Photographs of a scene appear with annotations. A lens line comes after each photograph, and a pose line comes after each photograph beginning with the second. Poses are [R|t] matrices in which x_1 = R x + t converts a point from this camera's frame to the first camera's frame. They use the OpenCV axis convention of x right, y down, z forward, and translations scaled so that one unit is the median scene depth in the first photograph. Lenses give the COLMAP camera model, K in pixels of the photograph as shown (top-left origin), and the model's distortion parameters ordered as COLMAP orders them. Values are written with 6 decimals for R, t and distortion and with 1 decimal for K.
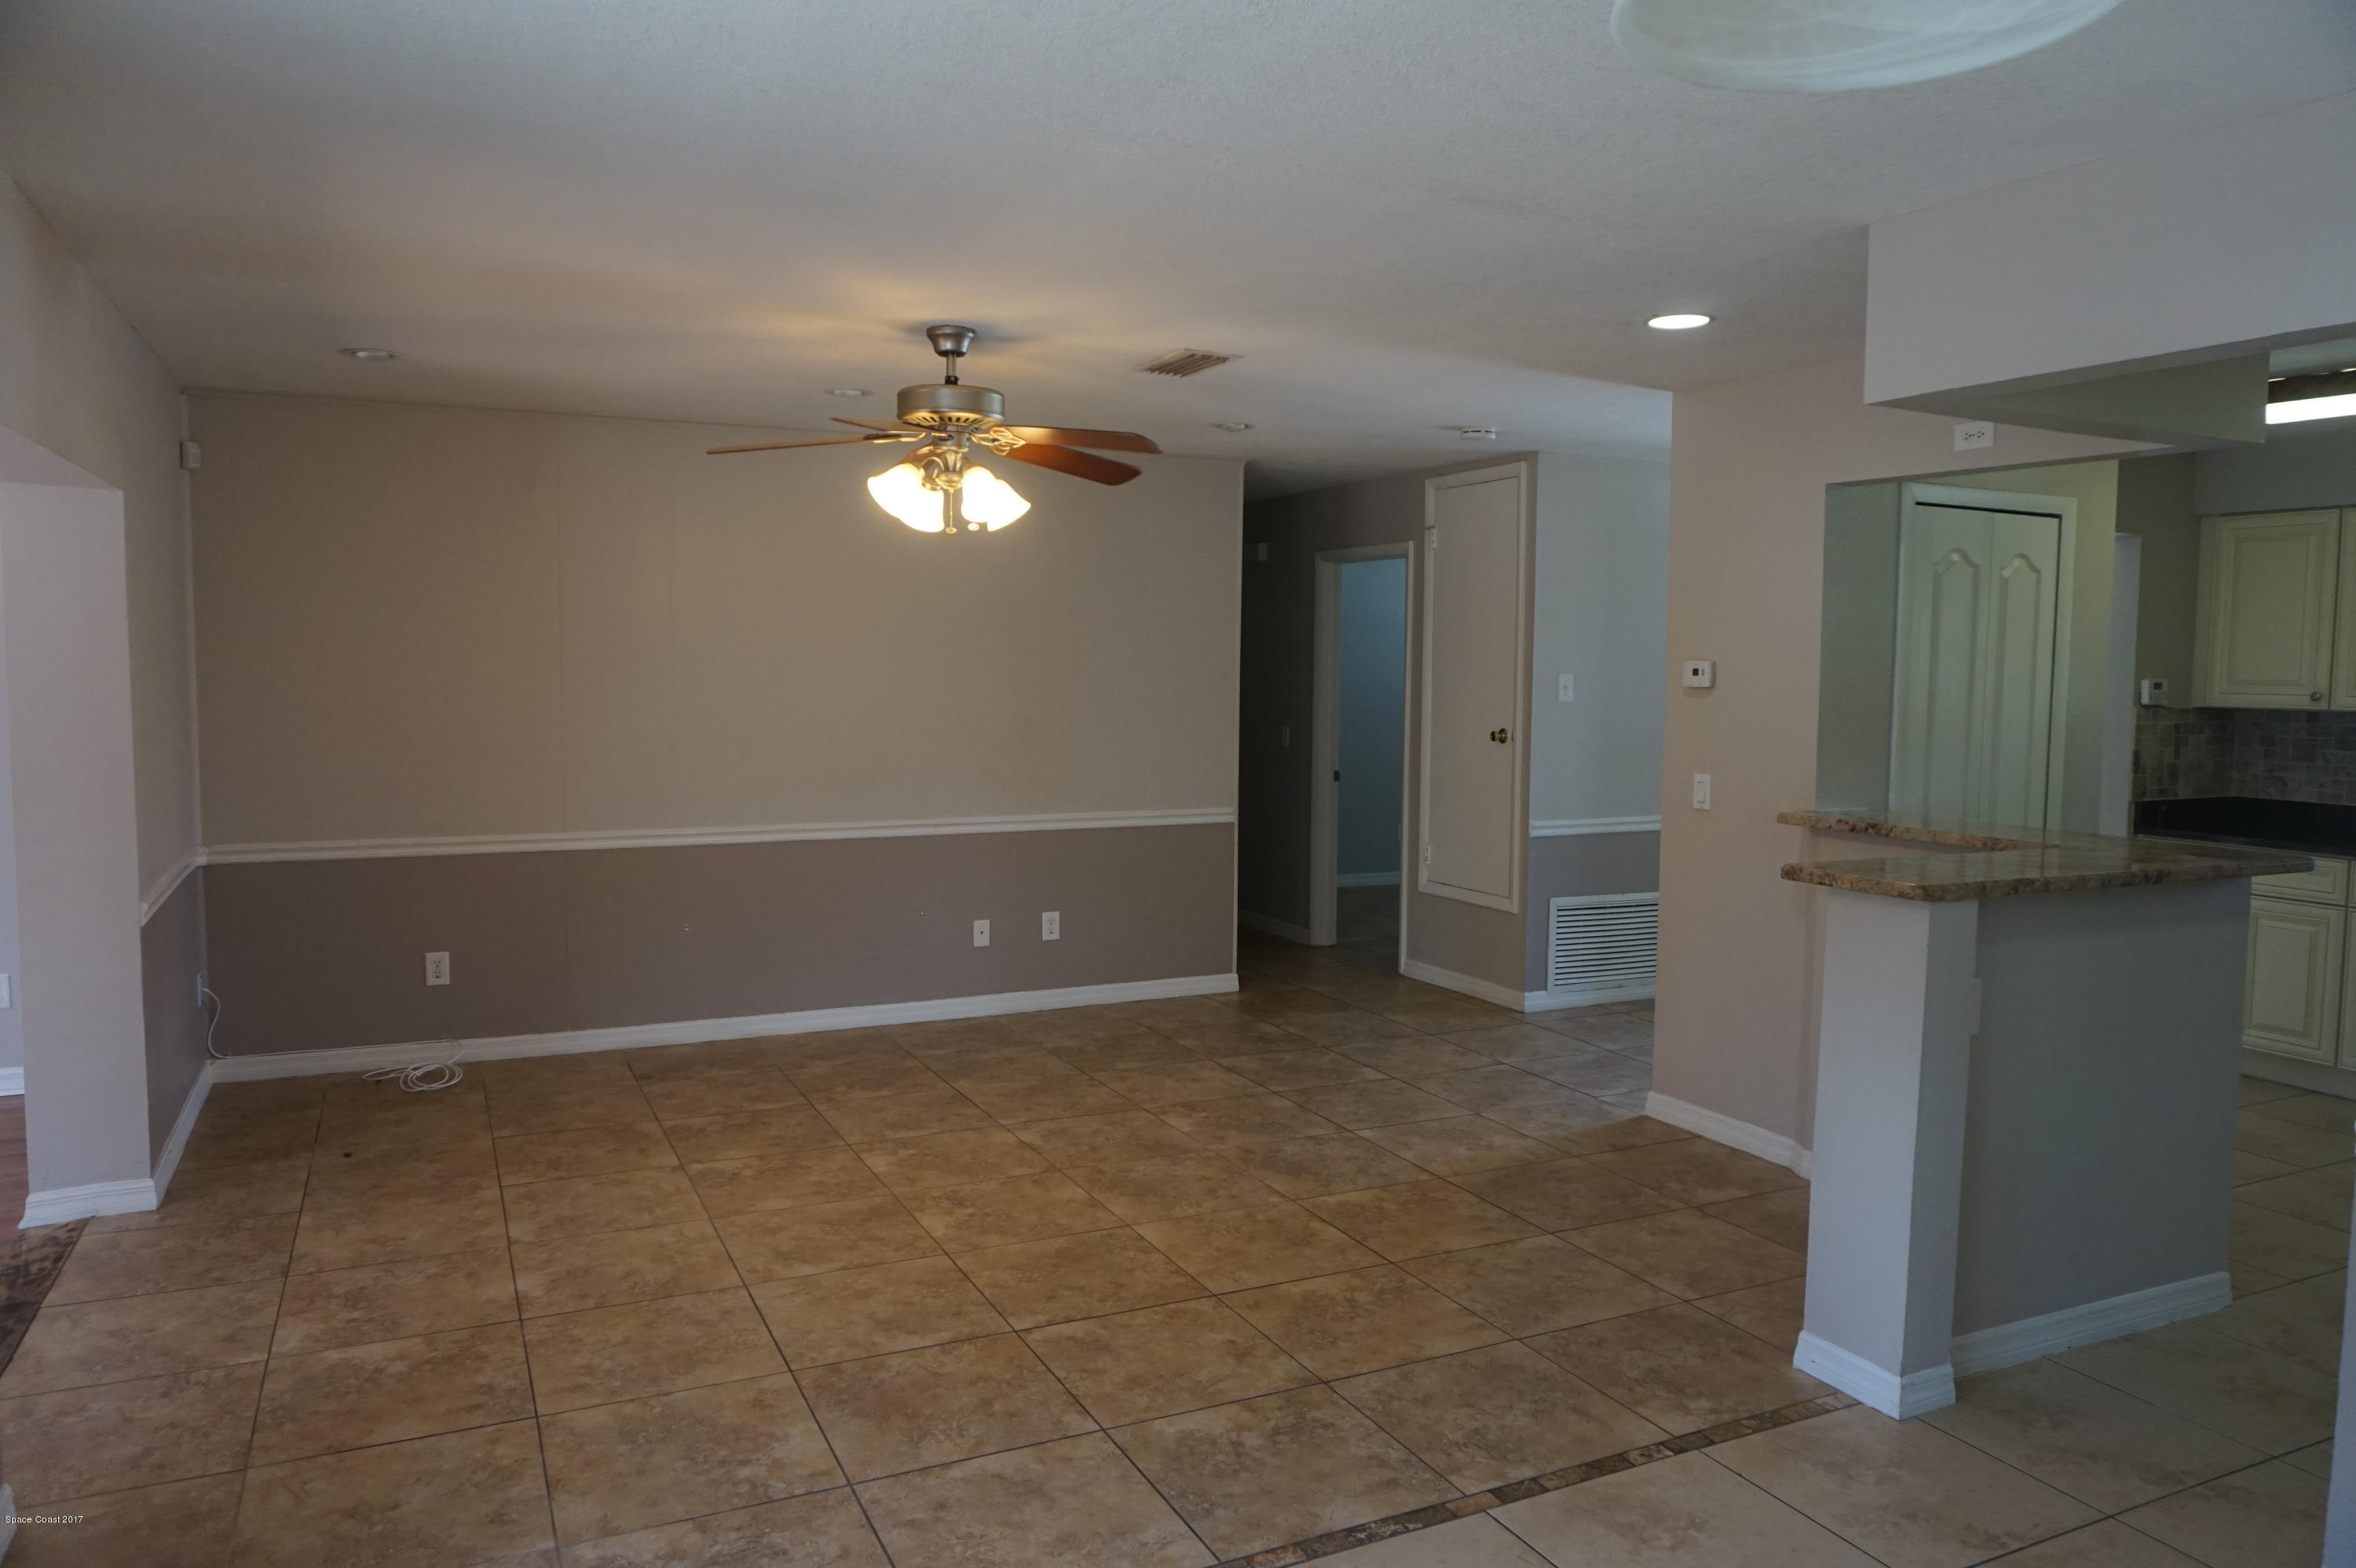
lens RADIAL K [[1596.0, 0, 1168.0], [0, 1596.0, 777.3], [0, 0, 1]] dist [-0.029971, 0.026695]
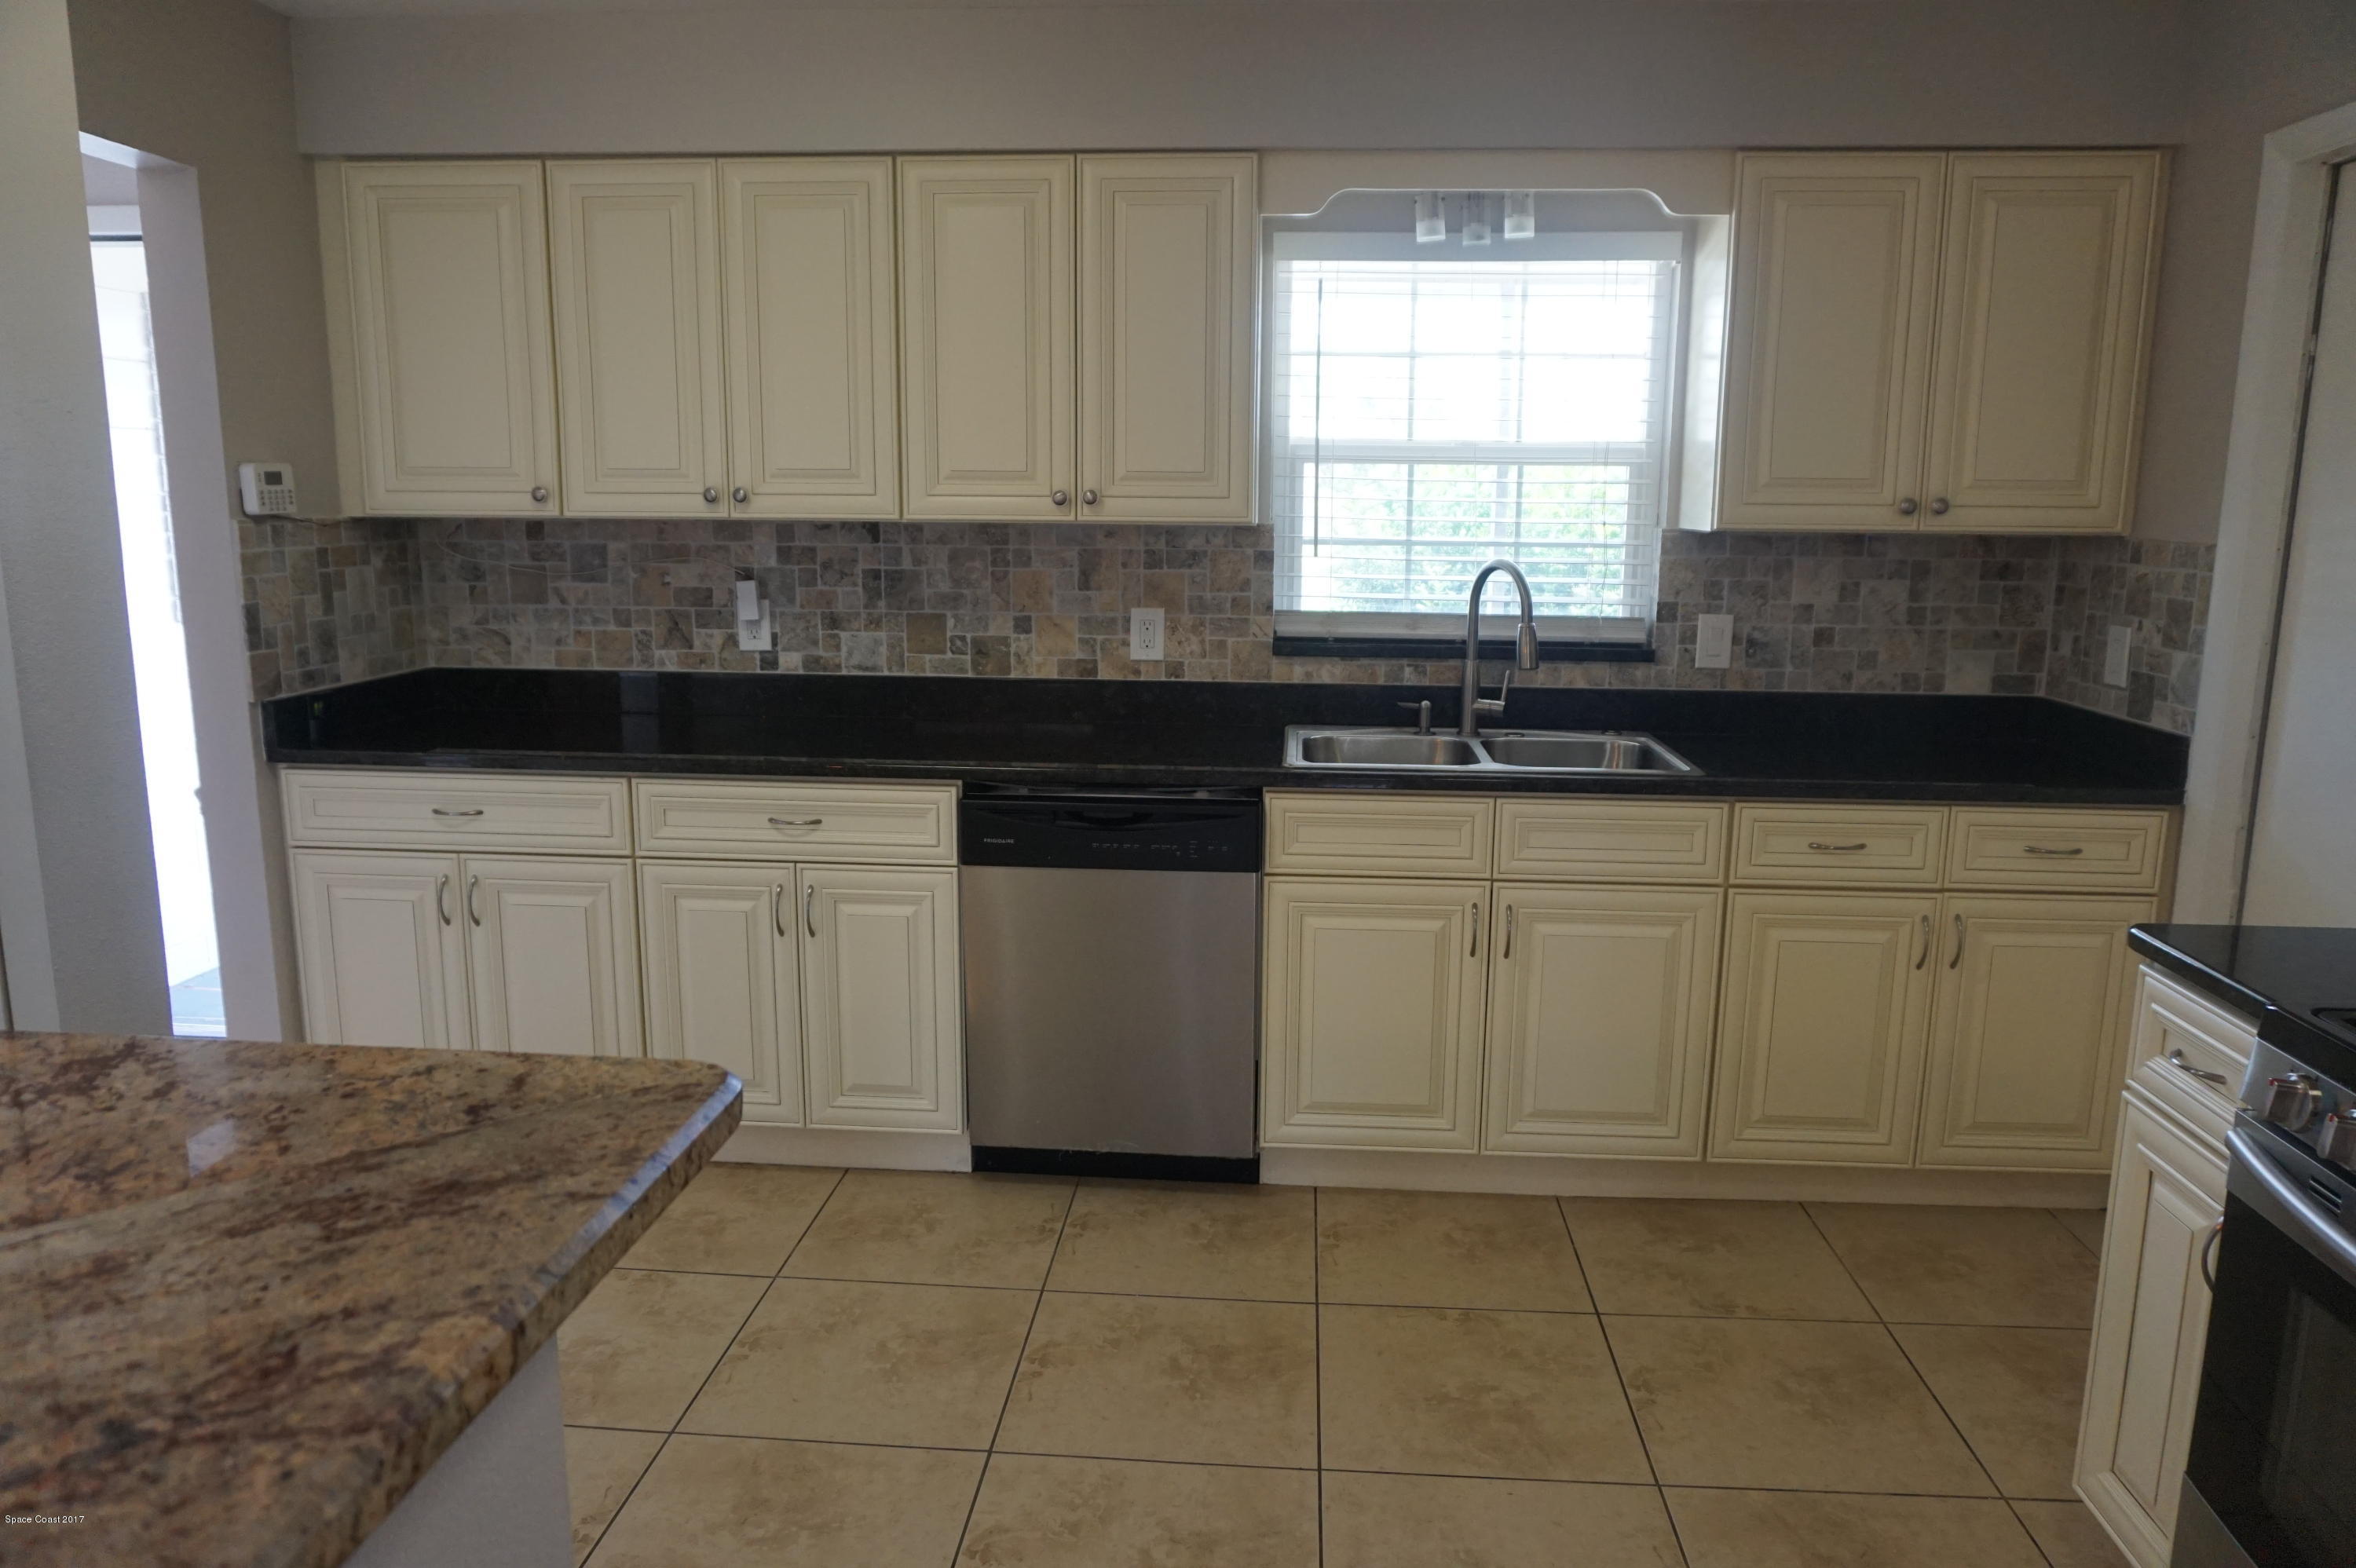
lens RADIAL K [[1596.0, 0, 1193.8], [0, 1596.0, 764.7], [0, 0, 1]] dist [-0.029971, 0.026695]
pose [[0.506218, -0.152276, 0.848855, 0.415706], [0.060841, 0.988141, 0.140980, -0.025298], [-0.860257, -0.019721, 0.509480, 0.610249]]
